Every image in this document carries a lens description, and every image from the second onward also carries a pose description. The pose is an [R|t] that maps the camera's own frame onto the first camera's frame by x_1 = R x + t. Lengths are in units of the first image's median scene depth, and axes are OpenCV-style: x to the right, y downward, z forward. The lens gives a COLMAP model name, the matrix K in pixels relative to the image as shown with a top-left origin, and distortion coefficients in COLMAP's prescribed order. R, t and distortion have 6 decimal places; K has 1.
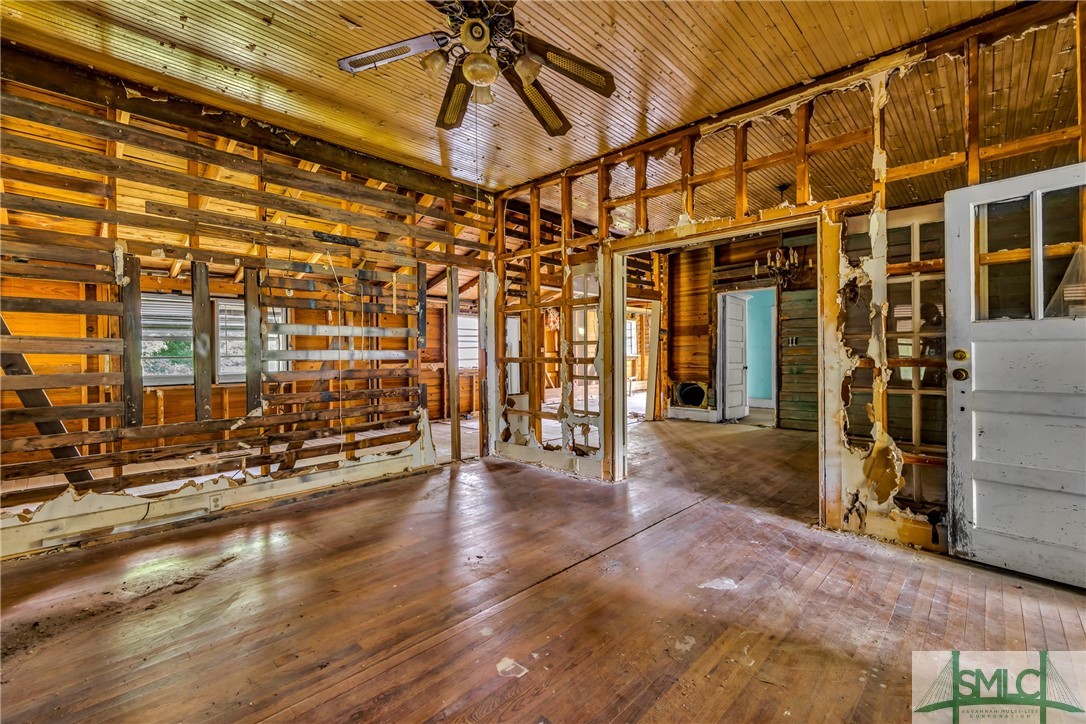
lens RADIAL K [[454.5, 0, 529.1], [0, 454.5, 354.1], [0, 0, 1]] dist [-0.001447, 0.000202]
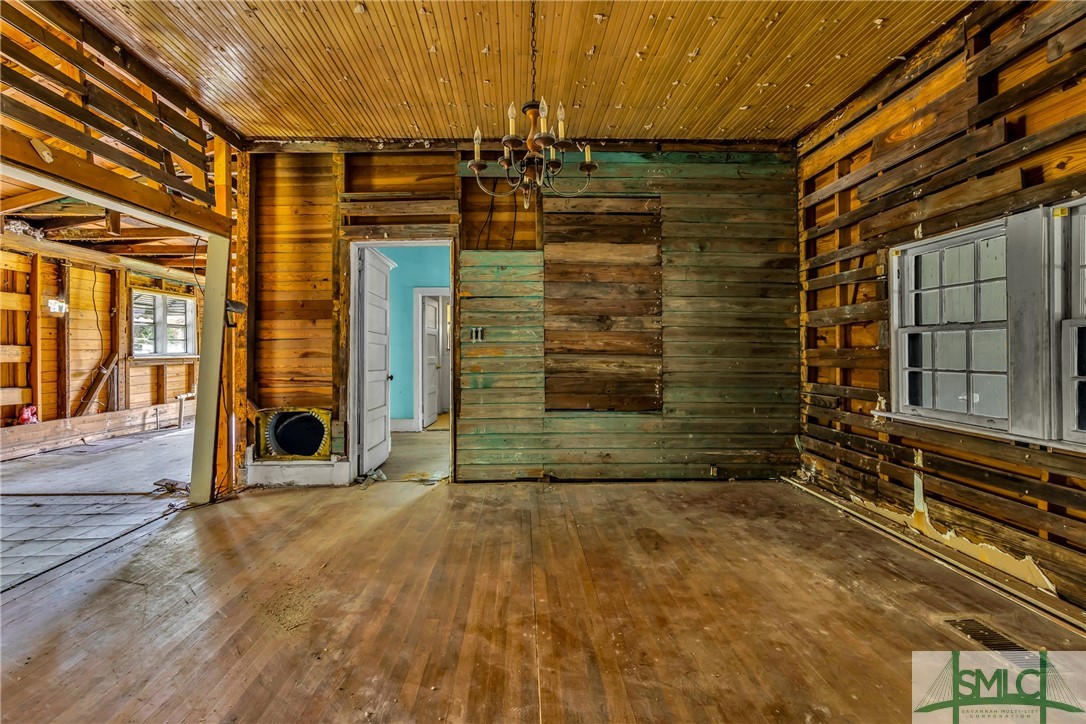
lens RADIAL K [[454.5, 0, 512.6], [0, 454.5, 352.7], [0, 0, 1]] dist [-0.001447, 0.000202]
pose [[0.690864, 0.004734, 0.722969, 0.155799], [-0.001716, 0.999986, -0.004908, -0.000746], [-0.722983, 0.002150, 0.690863, 0.477661]]
